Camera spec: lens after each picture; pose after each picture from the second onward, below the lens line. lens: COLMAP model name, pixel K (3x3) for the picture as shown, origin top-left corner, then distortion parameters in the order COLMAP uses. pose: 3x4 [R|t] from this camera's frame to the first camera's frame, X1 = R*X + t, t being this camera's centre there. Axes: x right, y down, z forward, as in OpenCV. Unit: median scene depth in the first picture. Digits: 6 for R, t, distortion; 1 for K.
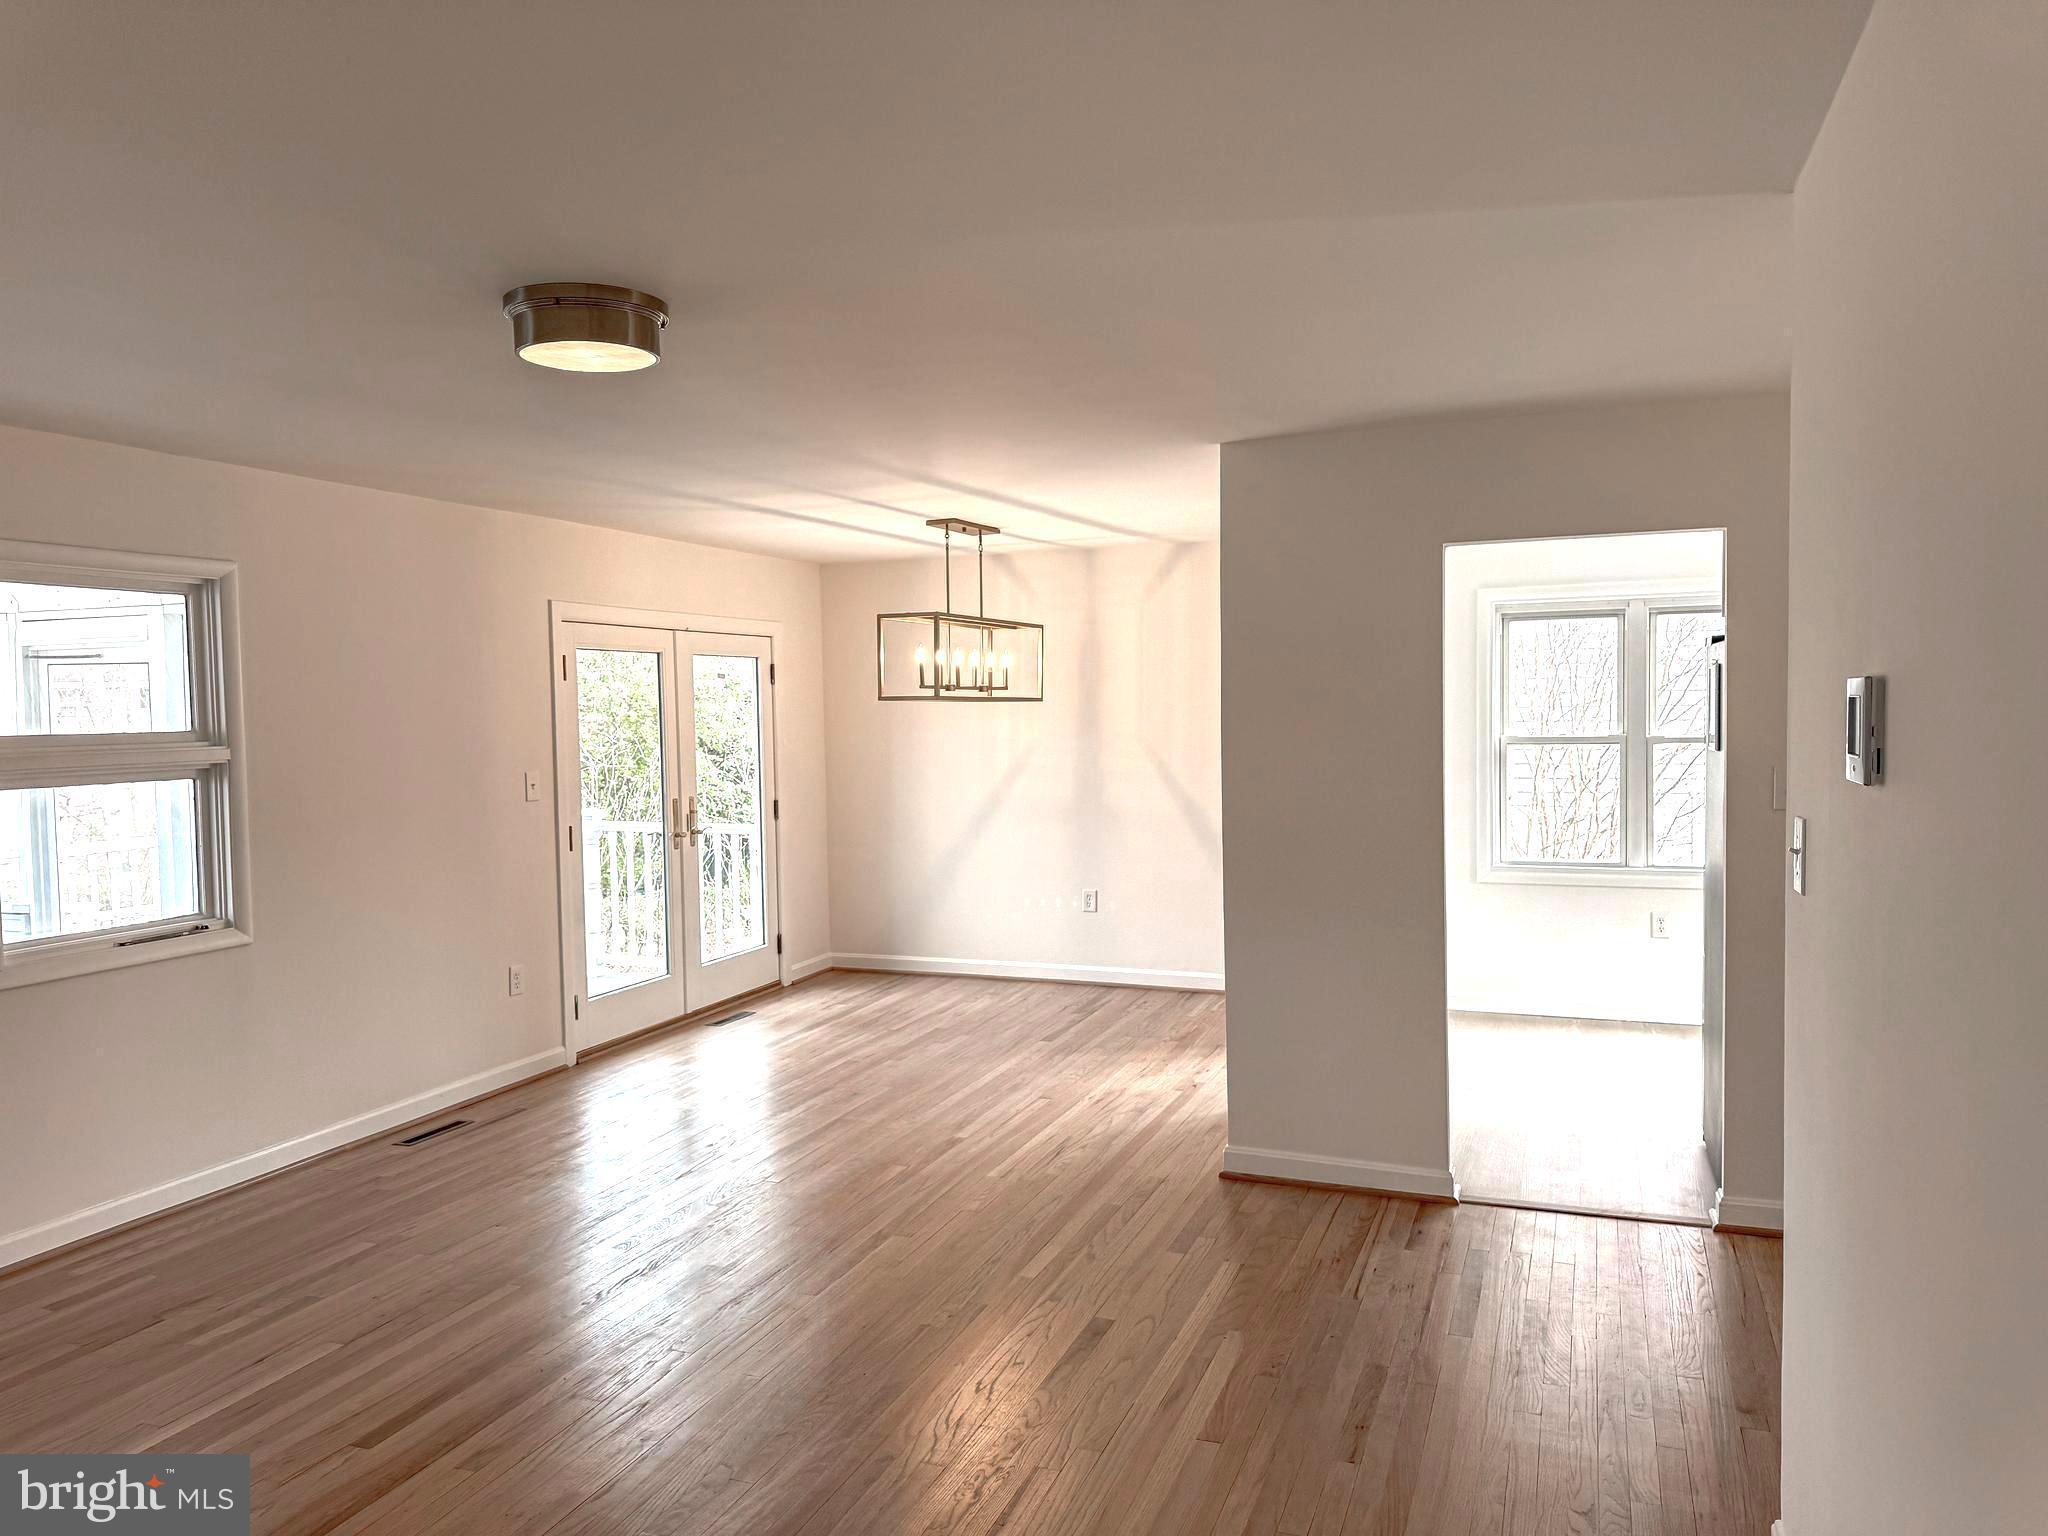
lens RADIAL K [[1457.8, 0, 1024.0], [0, 1457.8, 768.0], [0, 0, 1]] dist [0.001892, -0.001365]
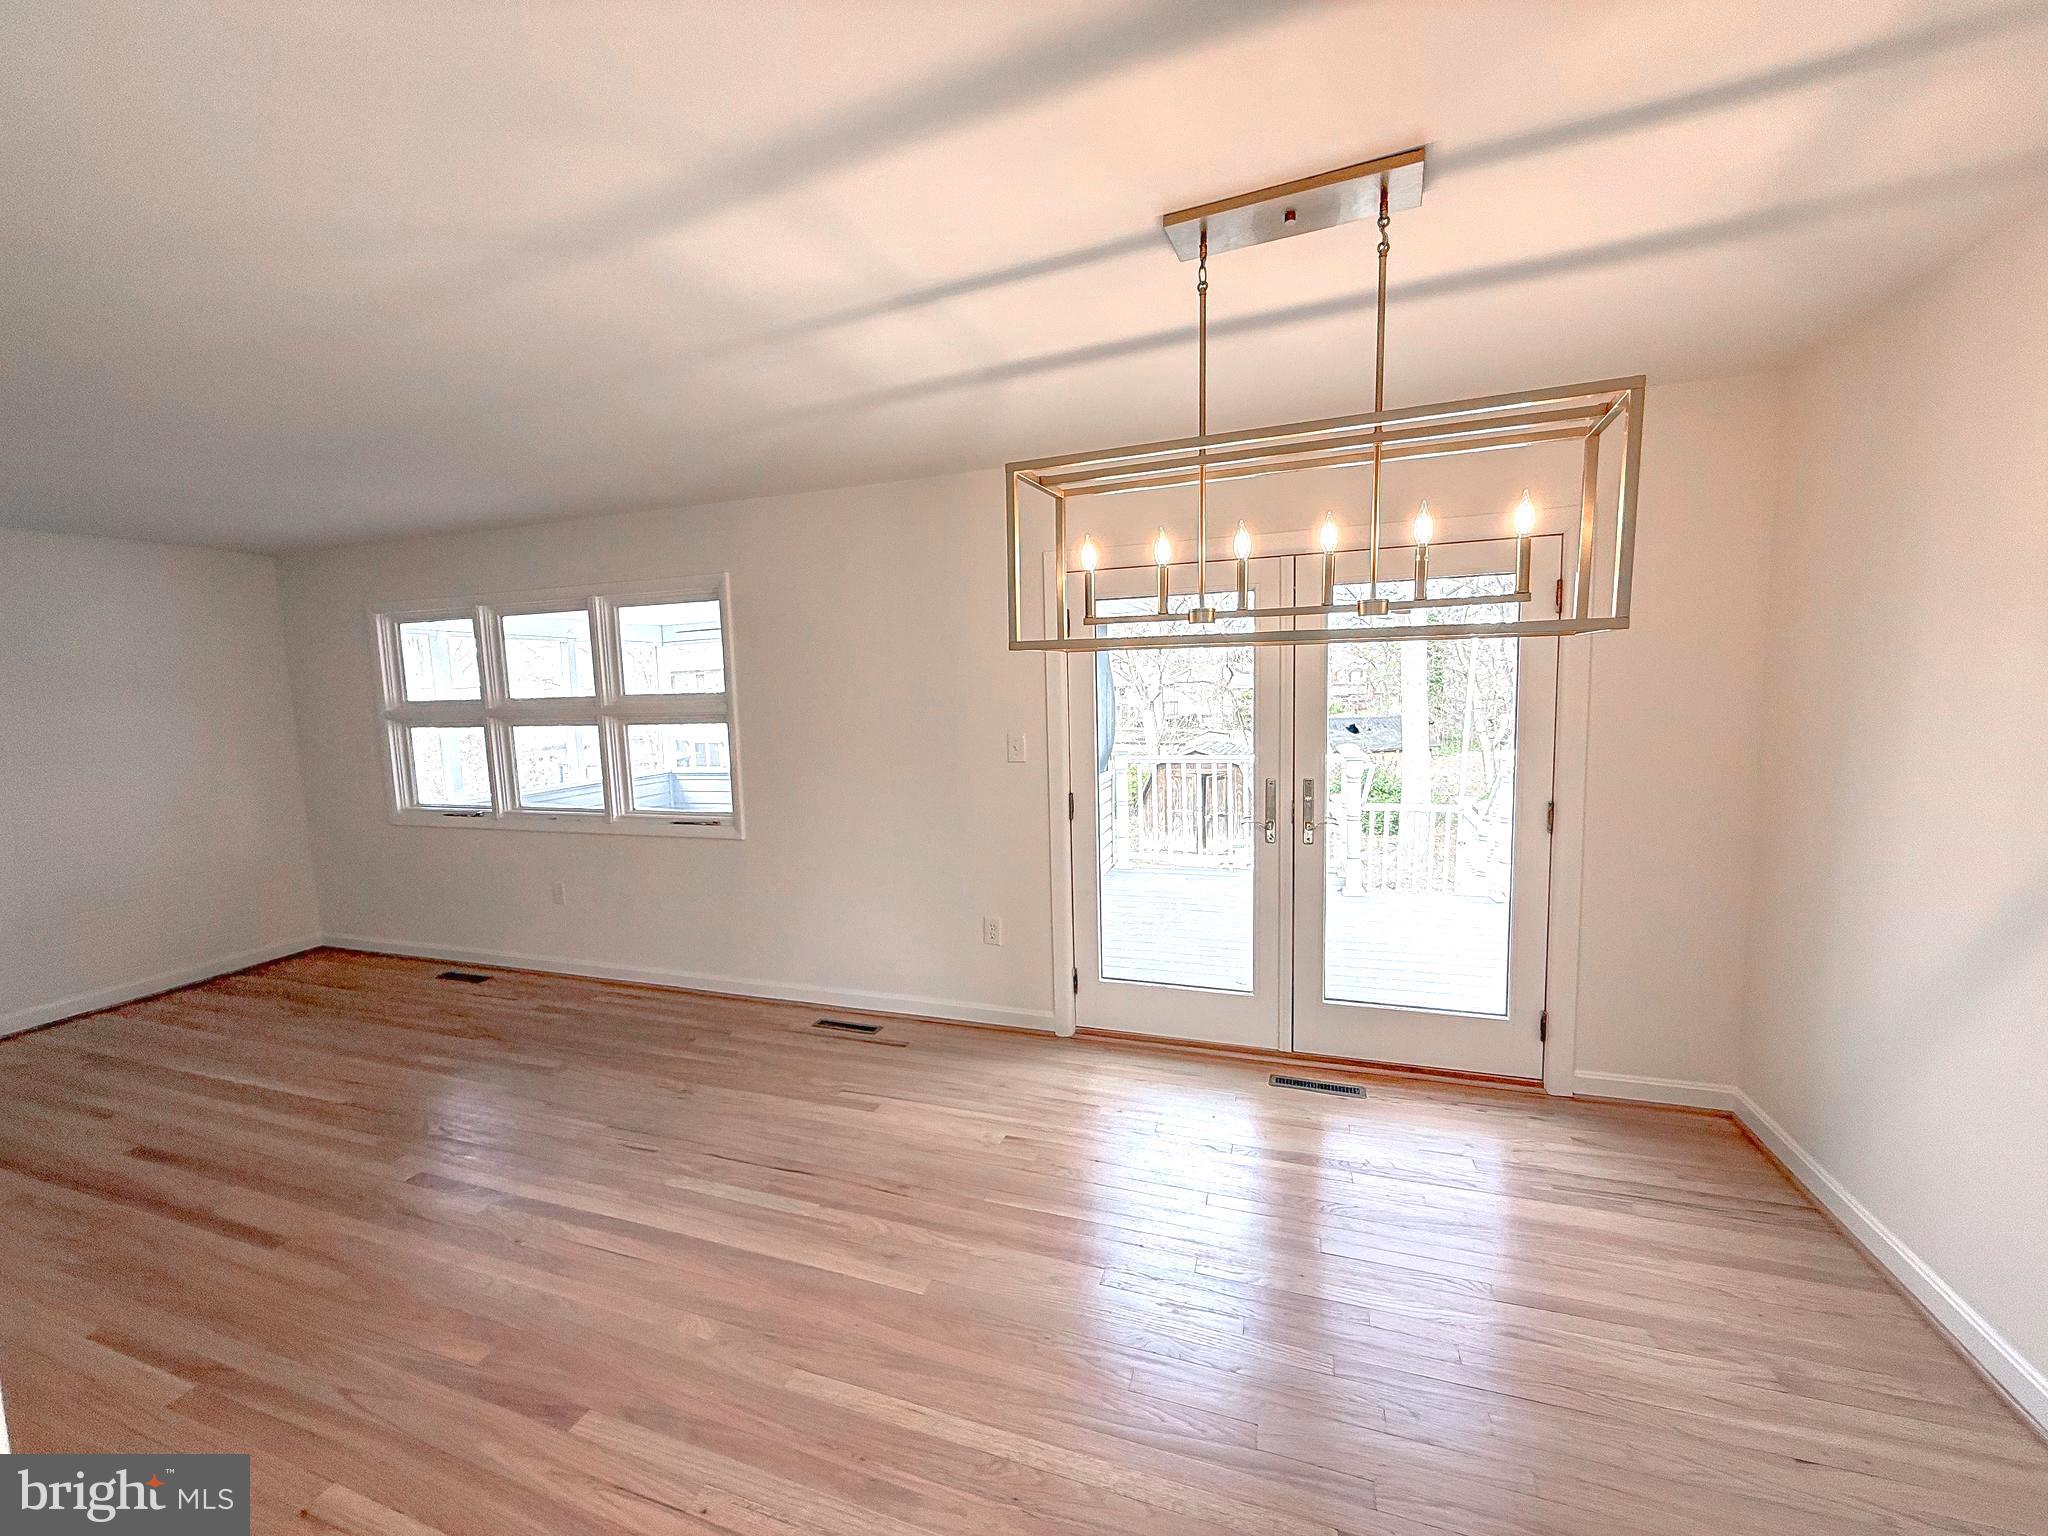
lens RADIAL K [[811.5, 0, 1010.6], [0, 811.5, 768.8], [0, 0, 1]] dist [0.000339, 0.000083]
pose [[0.028308, 0.120730, -0.992282, 0.264977], [-0.012590, 0.992644, 0.120415, -0.049023], [0.999520, 0.009084, 0.029620, 1.224509]]
